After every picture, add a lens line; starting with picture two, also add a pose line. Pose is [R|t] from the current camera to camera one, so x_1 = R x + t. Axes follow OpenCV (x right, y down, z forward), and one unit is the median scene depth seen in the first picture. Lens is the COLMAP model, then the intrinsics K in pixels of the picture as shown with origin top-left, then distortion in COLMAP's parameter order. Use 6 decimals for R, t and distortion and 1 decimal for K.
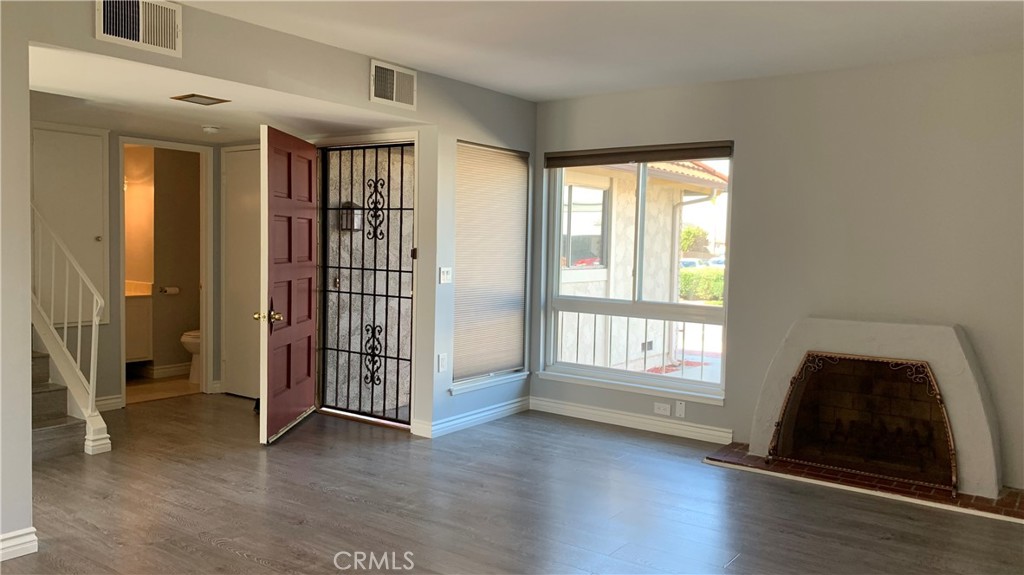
lens RADIAL K [[779.3, 0, 512.0], [0, 779.3, 287.5], [0, 0, 1]] dist [0.004541, -0.001650]
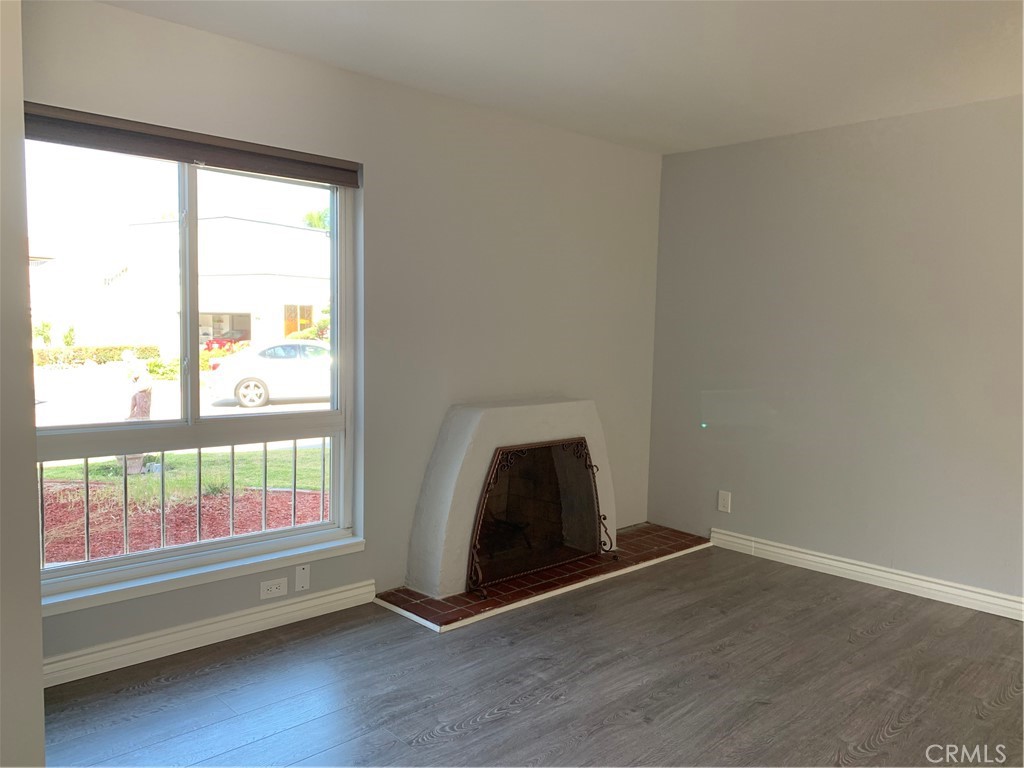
lens RADIAL K [[792.9, 0, 512.0], [0, 792.9, 384.0], [0, 0, 1]] dist [0.000344, -0.001356]
pose [[0.197639, -0.091072, 0.976035, -0.333034], [0.045032, 0.995467, 0.083766, -0.042525], [-0.979240, 0.027398, 0.200844, 0.641029]]
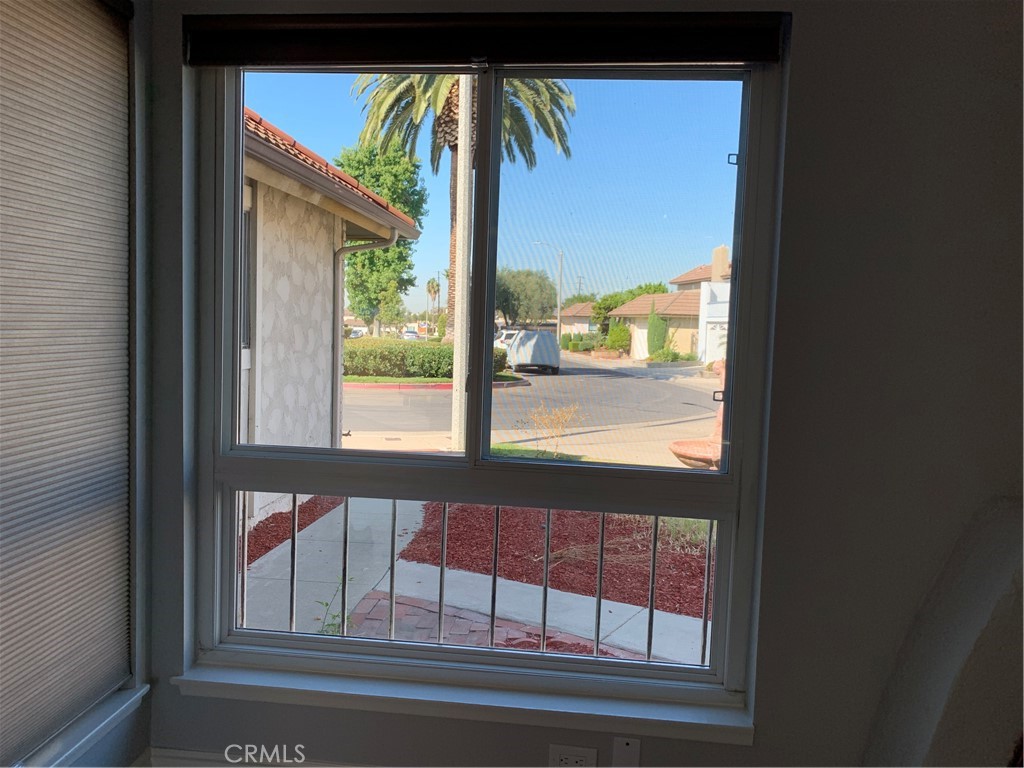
lens RADIAL K [[792.9, 0, 512.0], [0, 792.9, 384.0], [0, 0, 1]] dist [0.000344, -0.001356]
pose [[0.865282, -0.028164, 0.500494, -0.009905], [0.010459, 0.999217, 0.038147, -0.030860], [-0.501176, -0.027773, 0.864899, 0.650337]]
